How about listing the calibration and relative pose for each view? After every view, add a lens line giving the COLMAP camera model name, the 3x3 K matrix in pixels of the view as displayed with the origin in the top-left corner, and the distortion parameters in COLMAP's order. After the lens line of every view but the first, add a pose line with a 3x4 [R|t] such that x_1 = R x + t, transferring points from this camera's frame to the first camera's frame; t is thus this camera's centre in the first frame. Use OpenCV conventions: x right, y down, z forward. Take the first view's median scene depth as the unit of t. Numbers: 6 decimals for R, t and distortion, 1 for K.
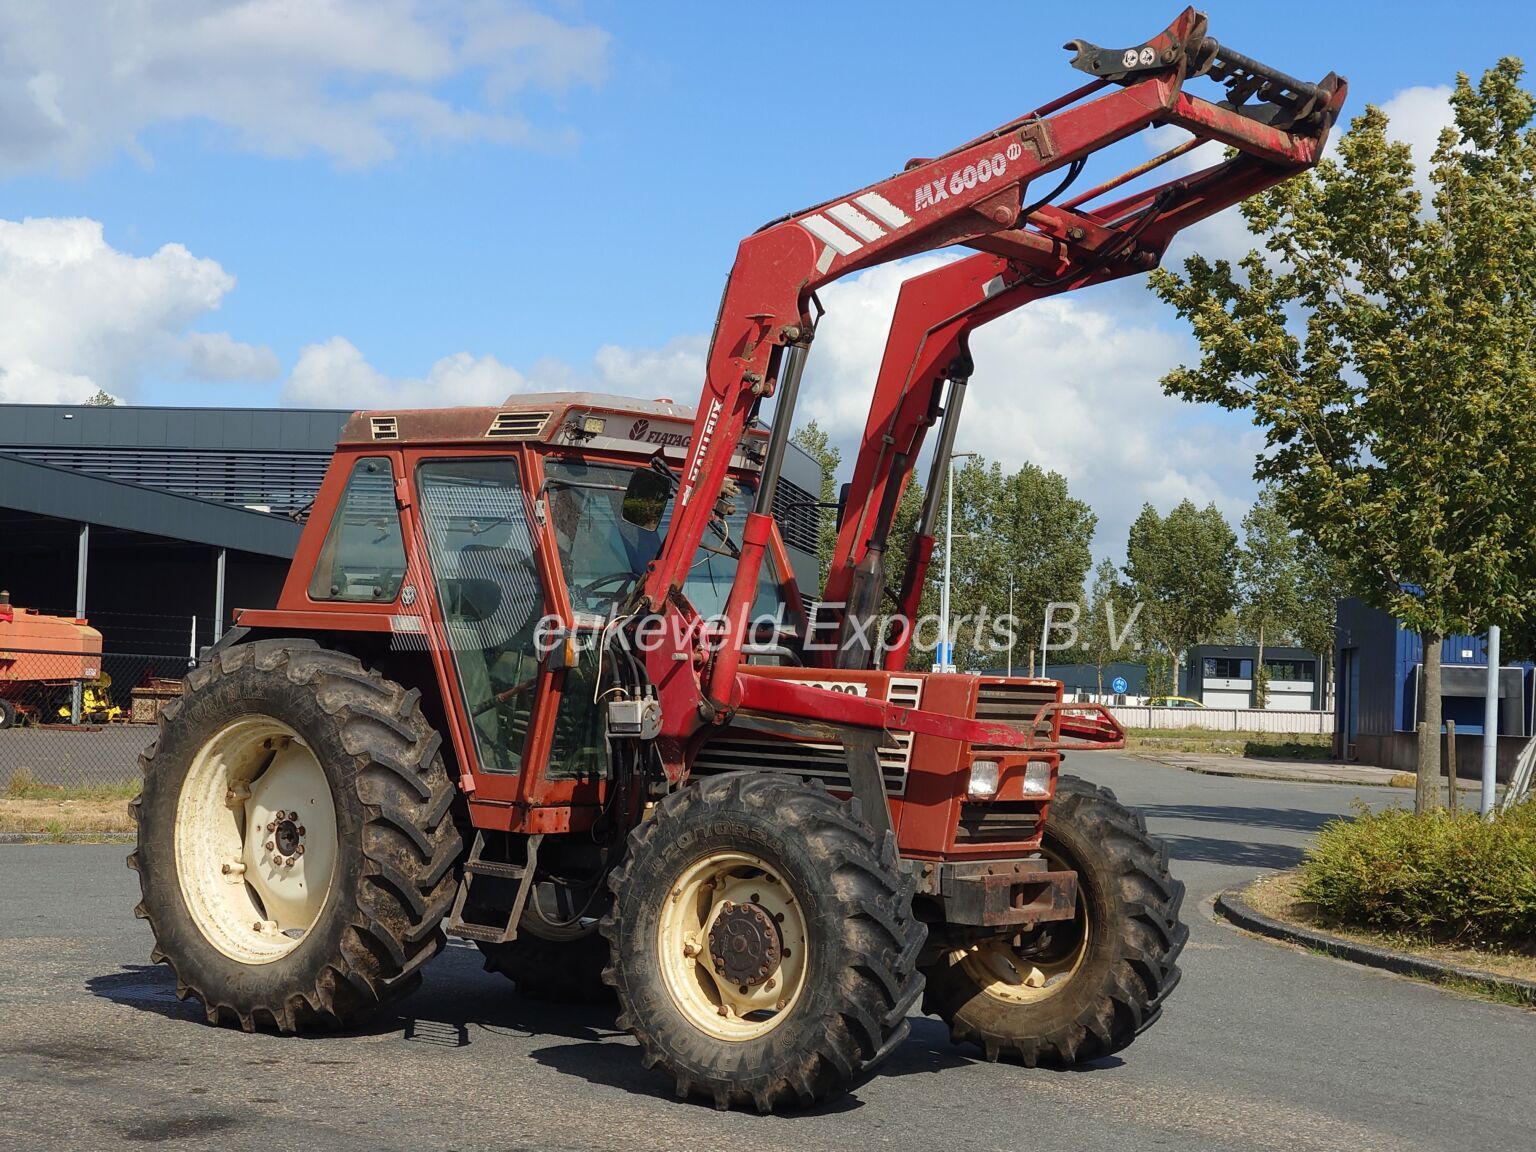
lens RADIAL K [[2669.7, 0, 768.0], [0, 2669.7, 576.0], [0, 0, 1]] dist [-0.002228, 0.161567]
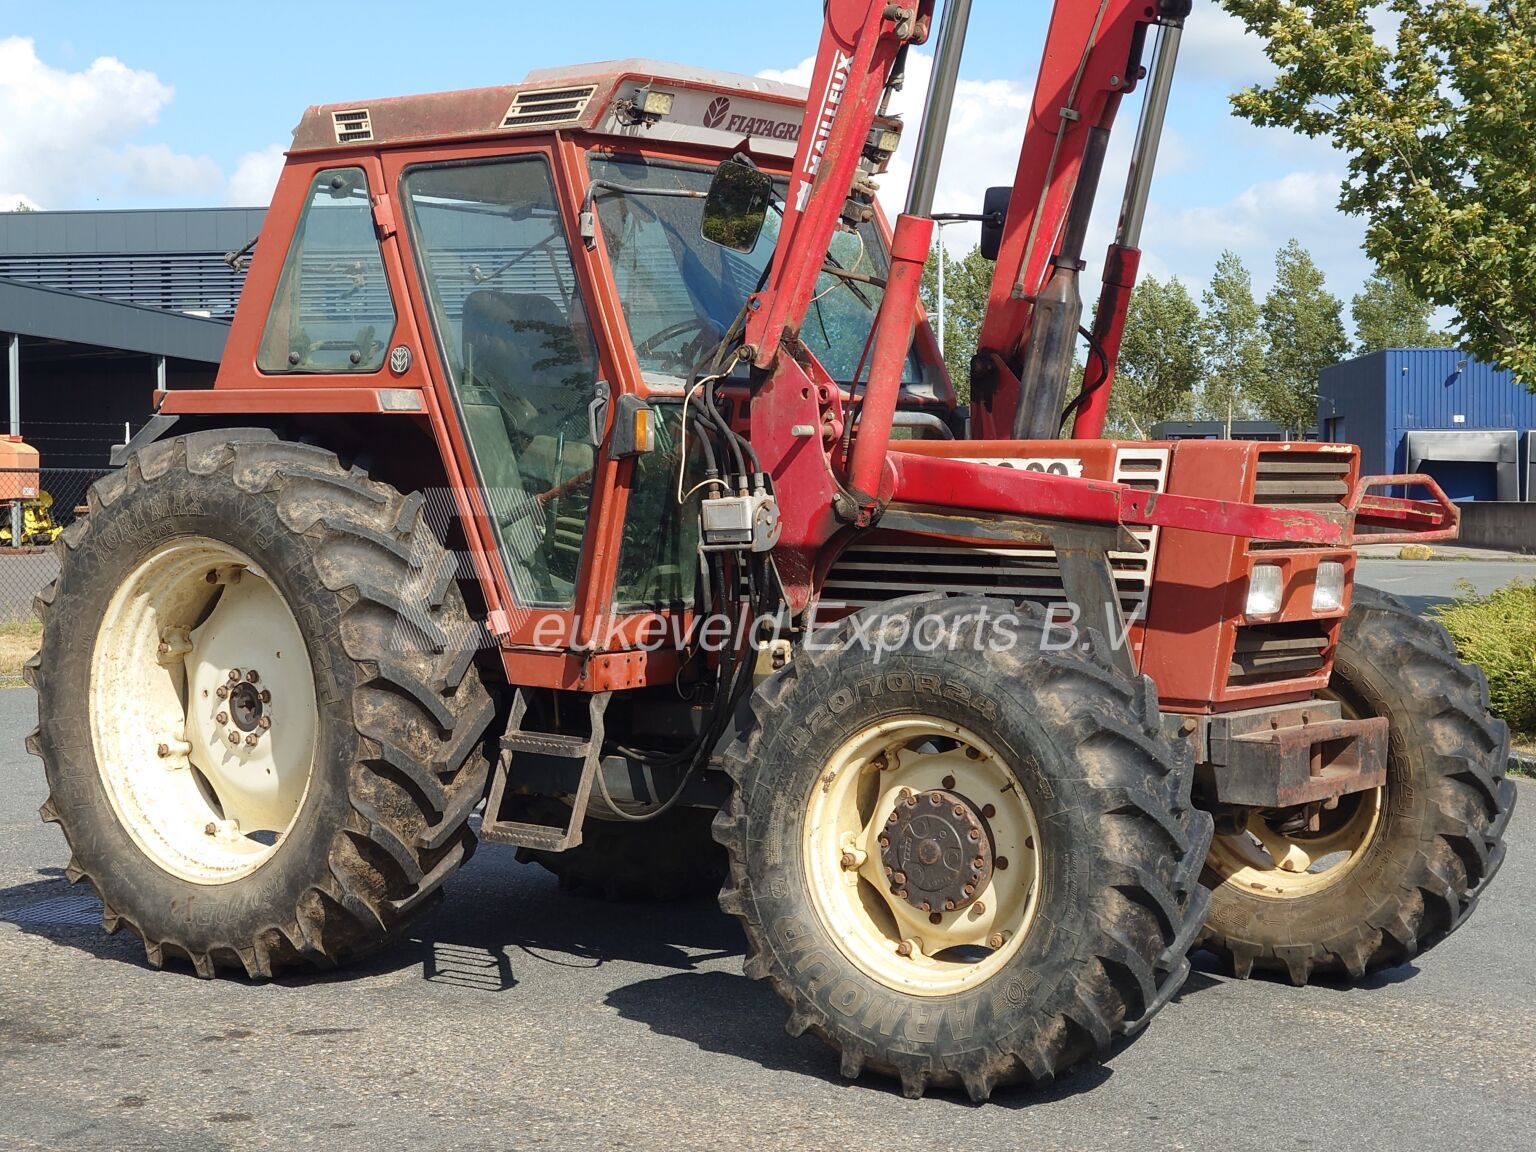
lens RADIAL K [[2669.7, 0, 768.0], [0, 2669.7, 576.0], [0, 0, 1]] dist [-0.002228, 0.161567]
pose [[0.999123, -0.038448, 0.016608, -0.053439], [0.037051, 0.996301, 0.077539, 0.013538], [-0.019528, -0.076855, 0.996851, 0.301696]]
